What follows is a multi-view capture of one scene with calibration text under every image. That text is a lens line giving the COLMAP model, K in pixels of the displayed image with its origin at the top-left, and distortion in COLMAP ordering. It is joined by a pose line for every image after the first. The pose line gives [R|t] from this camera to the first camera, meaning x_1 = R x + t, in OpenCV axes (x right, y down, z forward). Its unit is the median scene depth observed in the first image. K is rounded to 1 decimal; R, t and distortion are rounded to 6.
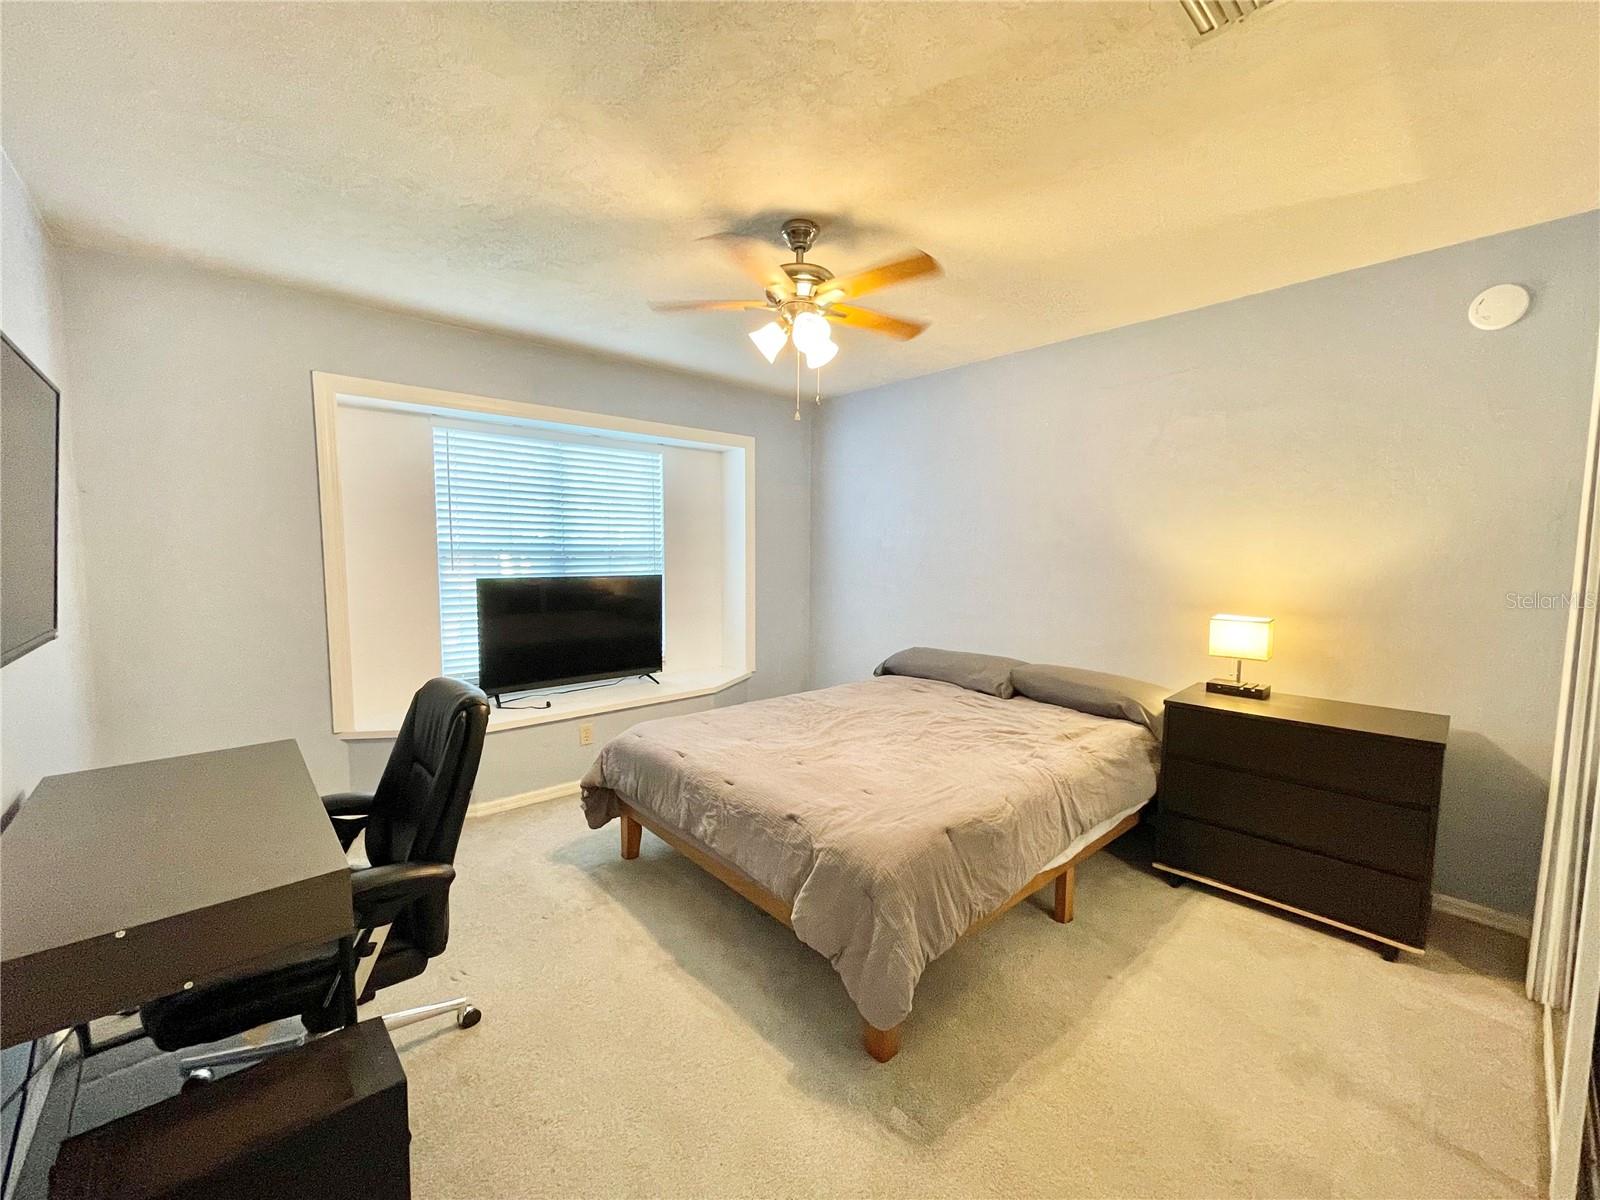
lens RADIAL K [[645.0, 0, 794.3], [0, 645.0, 606.8], [0, 0, 1]] dist [-0.002609, 0.000472]
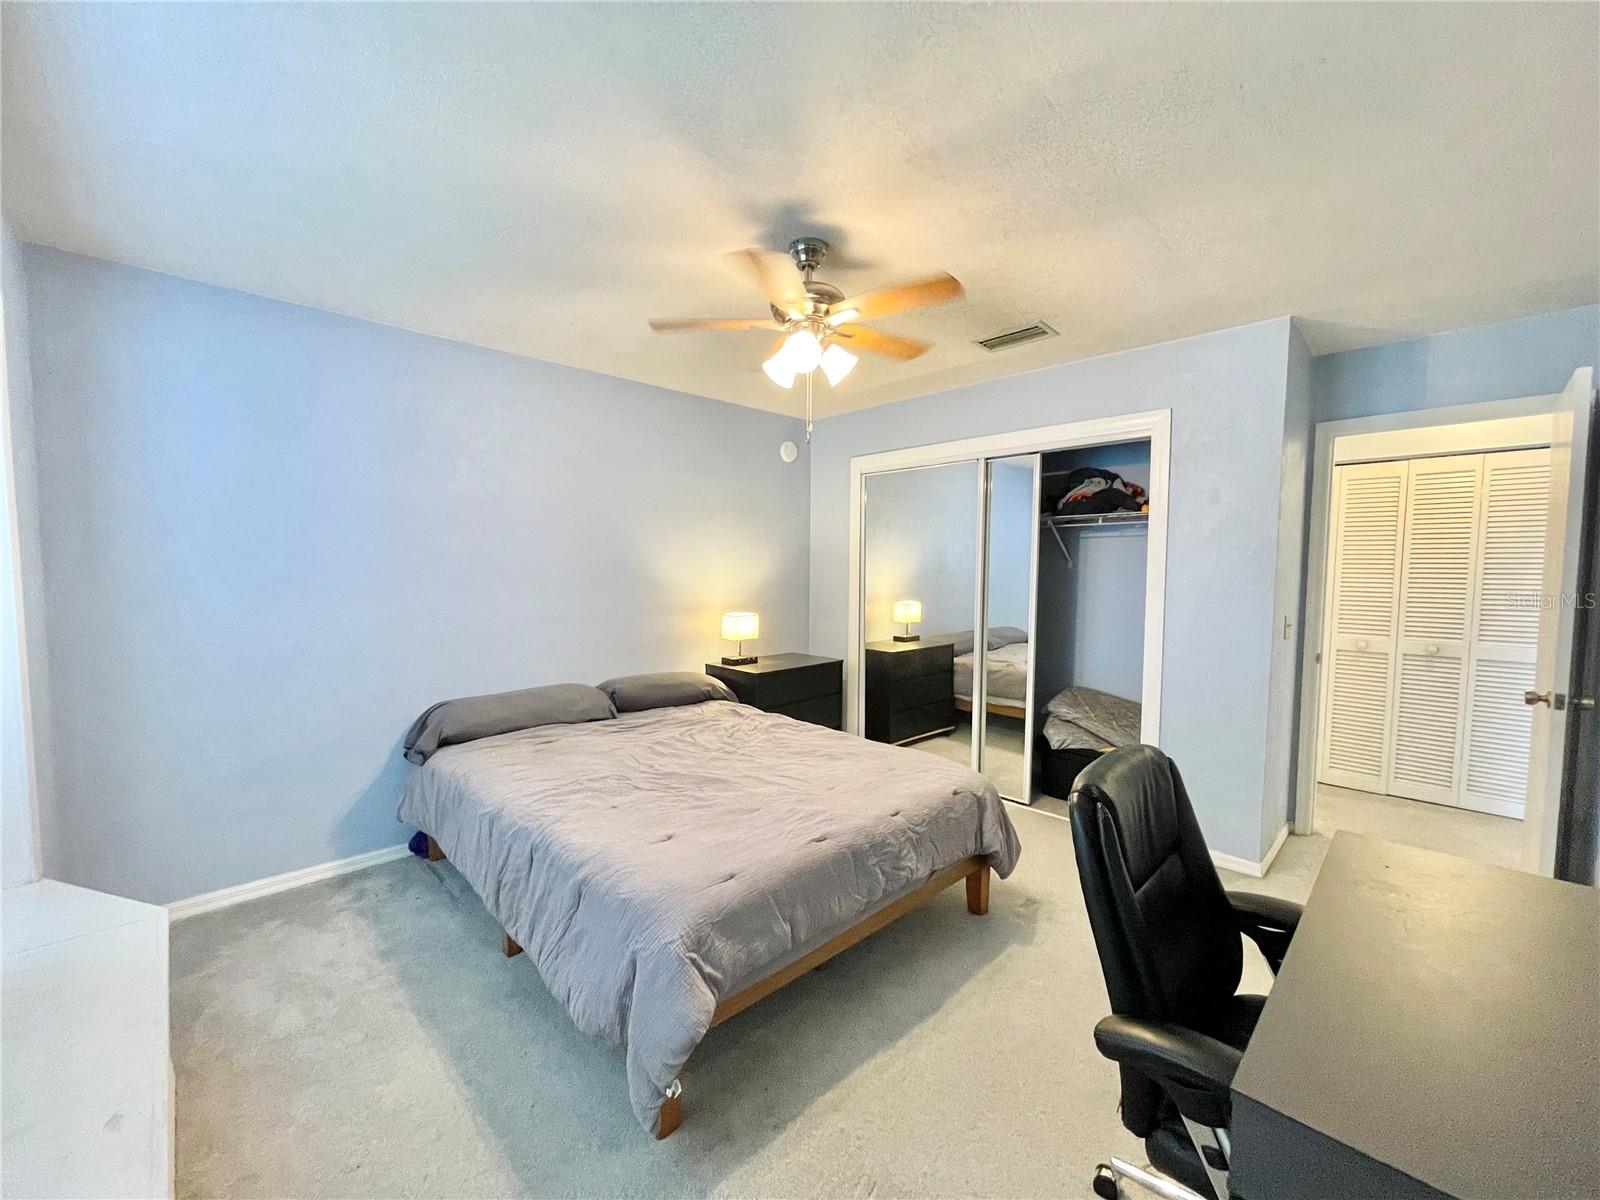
lens RADIAL K [[645.0, 0, 794.3], [0, 645.0, 606.8], [0, 0, 1]] dist [-0.002609, 0.000472]
pose [[-0.037822, -0.073064, 0.996610, -0.958351], [0.083751, 0.993583, 0.076021, -0.118192], [-0.995769, 0.086342, -0.031460, 1.050542]]
